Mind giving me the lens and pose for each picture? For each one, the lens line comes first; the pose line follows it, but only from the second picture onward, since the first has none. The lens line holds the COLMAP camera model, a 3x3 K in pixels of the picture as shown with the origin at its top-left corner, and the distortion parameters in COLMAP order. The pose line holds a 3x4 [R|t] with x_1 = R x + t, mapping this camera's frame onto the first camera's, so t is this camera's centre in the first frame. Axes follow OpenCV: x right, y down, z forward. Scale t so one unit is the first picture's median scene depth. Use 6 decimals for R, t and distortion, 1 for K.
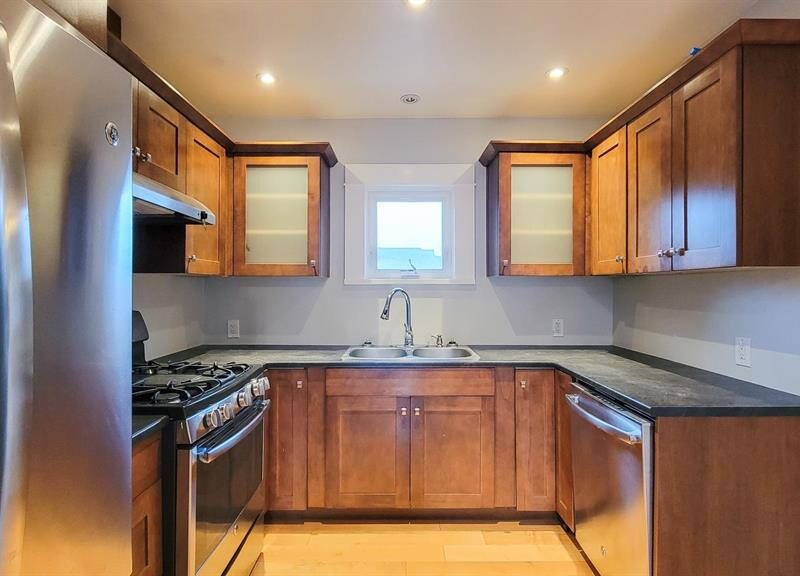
lens RADIAL K [[423.1, 0, 400.0], [0, 423.1, 288.0], [0, 0, 1]] dist [0.004702, 0.000024]
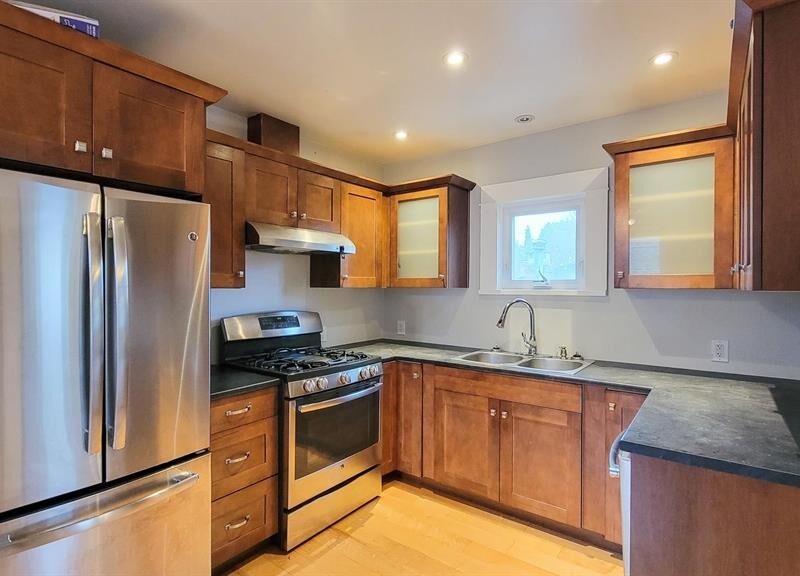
lens RADIAL K [[423.1, 0, 400.0], [0, 423.1, 288.0], [0, 0, 1]] dist [0.004702, 0.000024]
pose [[0.797053, 0.004624, -0.603891, 0.456742], [-0.002265, 0.999987, 0.004667, -0.035673], [0.603905, -0.002352, 0.797053, -0.024459]]
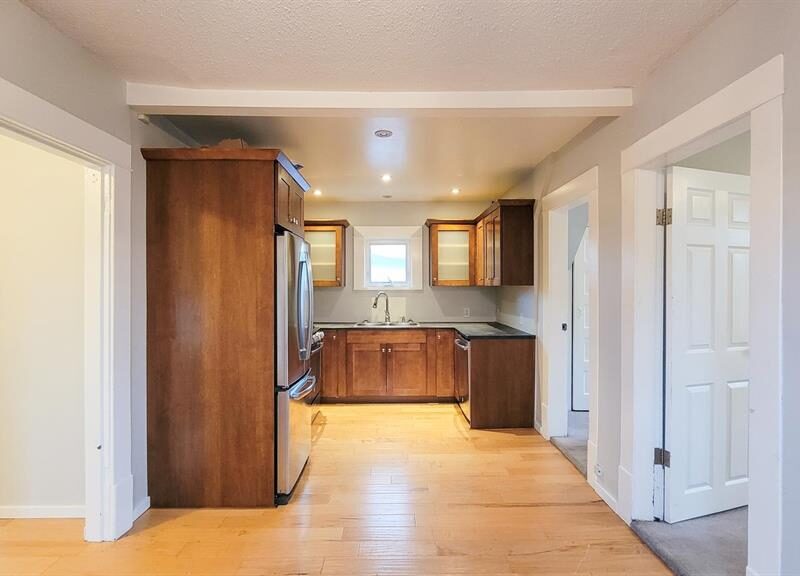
lens RADIAL K [[423.1, 0, 400.0], [0, 423.1, 288.0], [0, 0, 1]] dist [0.004702, 0.000024]
pose [[0.999909, -0.002128, 0.013353, 0.061239], [0.002117, 0.999997, 0.000866, -0.022860], [-0.013355, -0.000838, 0.999910, -1.076730]]
